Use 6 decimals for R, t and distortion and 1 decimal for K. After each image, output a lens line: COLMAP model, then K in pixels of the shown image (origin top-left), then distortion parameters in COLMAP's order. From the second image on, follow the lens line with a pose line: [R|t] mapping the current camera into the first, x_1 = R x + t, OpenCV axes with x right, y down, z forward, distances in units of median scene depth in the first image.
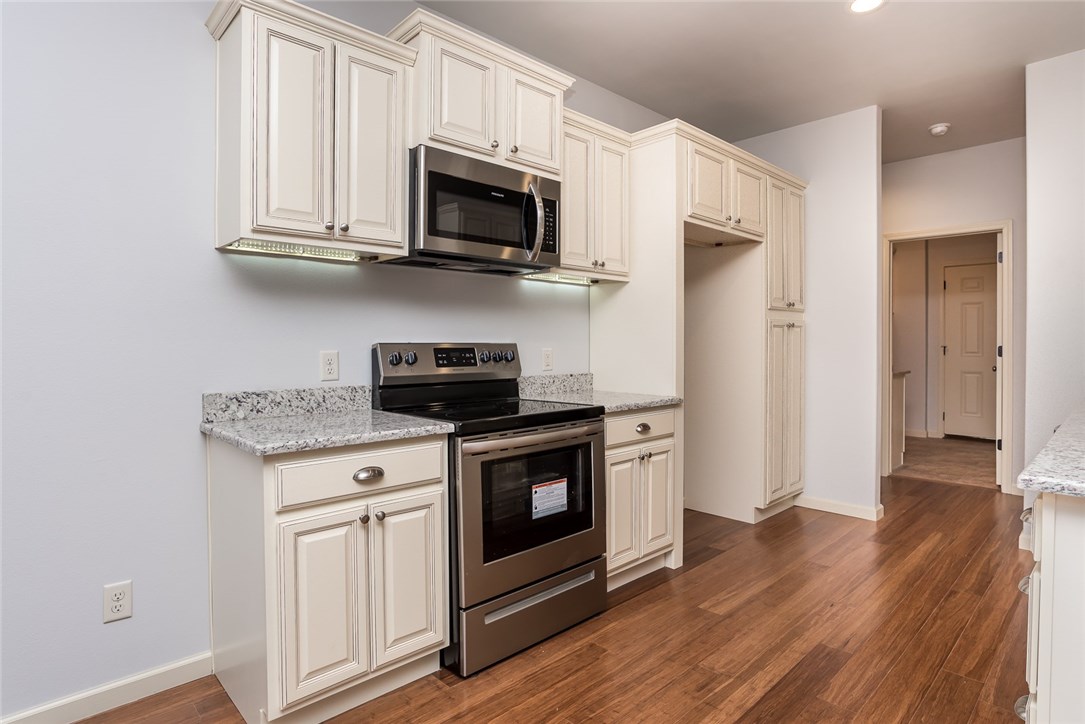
lens RADIAL K [[557.7, 0, 549.1], [0, 557.7, 354.6], [0, 0, 1]] dist [-0.026648, 0.000741]
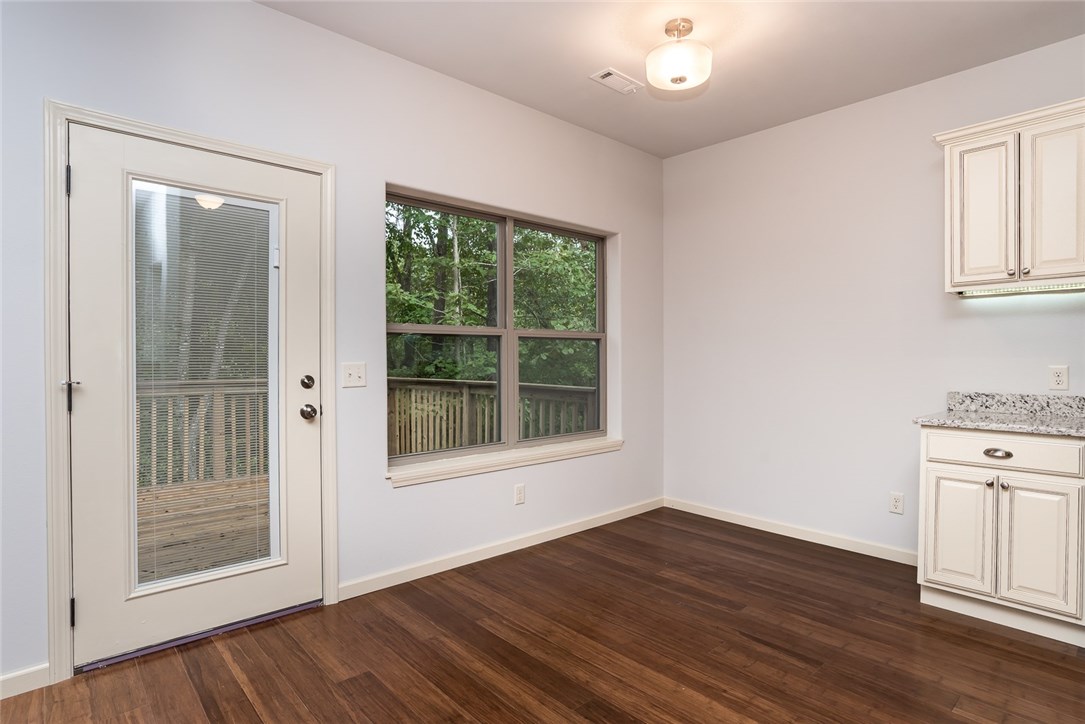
lens RADIAL K [[557.7, 0, 543.9], [0, 557.7, 357.4], [0, 0, 1]] dist [-0.026648, 0.000741]
pose [[-0.023875, 0.003158, -0.999710, 0.866188], [-0.016467, 0.999858, 0.003551, -0.010213], [0.999579, 0.016547, -0.023820, -0.091284]]
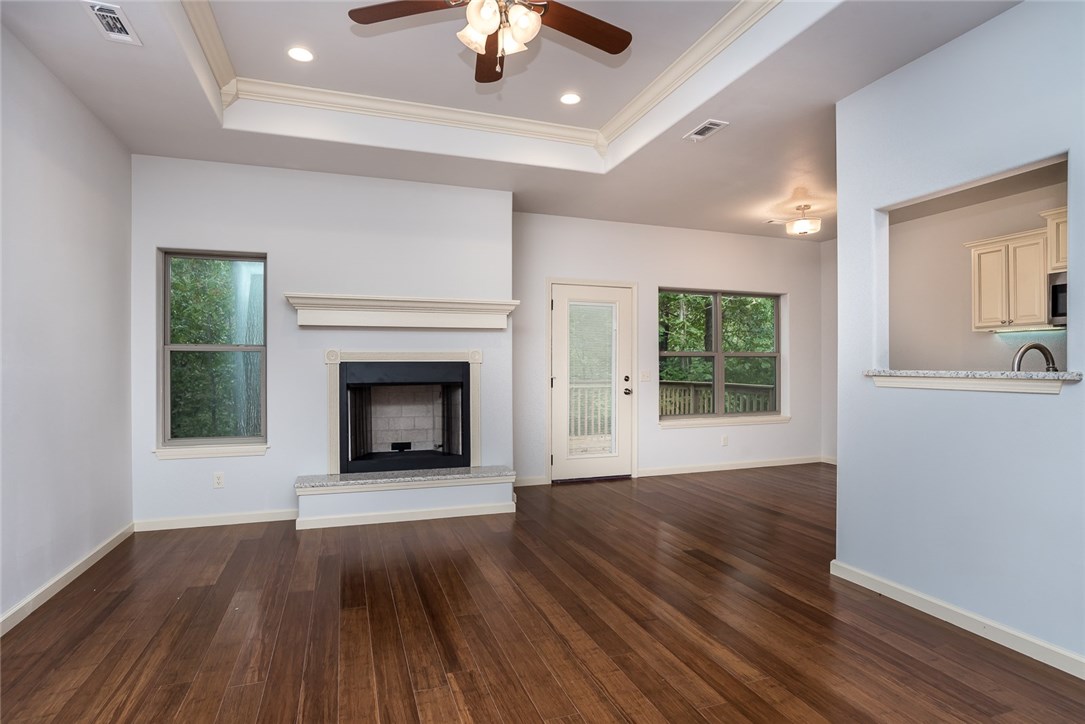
lens RADIAL K [[557.7, 0, 537.2], [0, 557.7, 364.9], [0, 0, 1]] dist [-0.026648, 0.000741]
pose [[-0.402677, 0.001703, -0.915340, 2.379893], [-0.013926, 0.999871, 0.007987, -0.027677], [0.915236, 0.015963, -0.402602, 0.078259]]
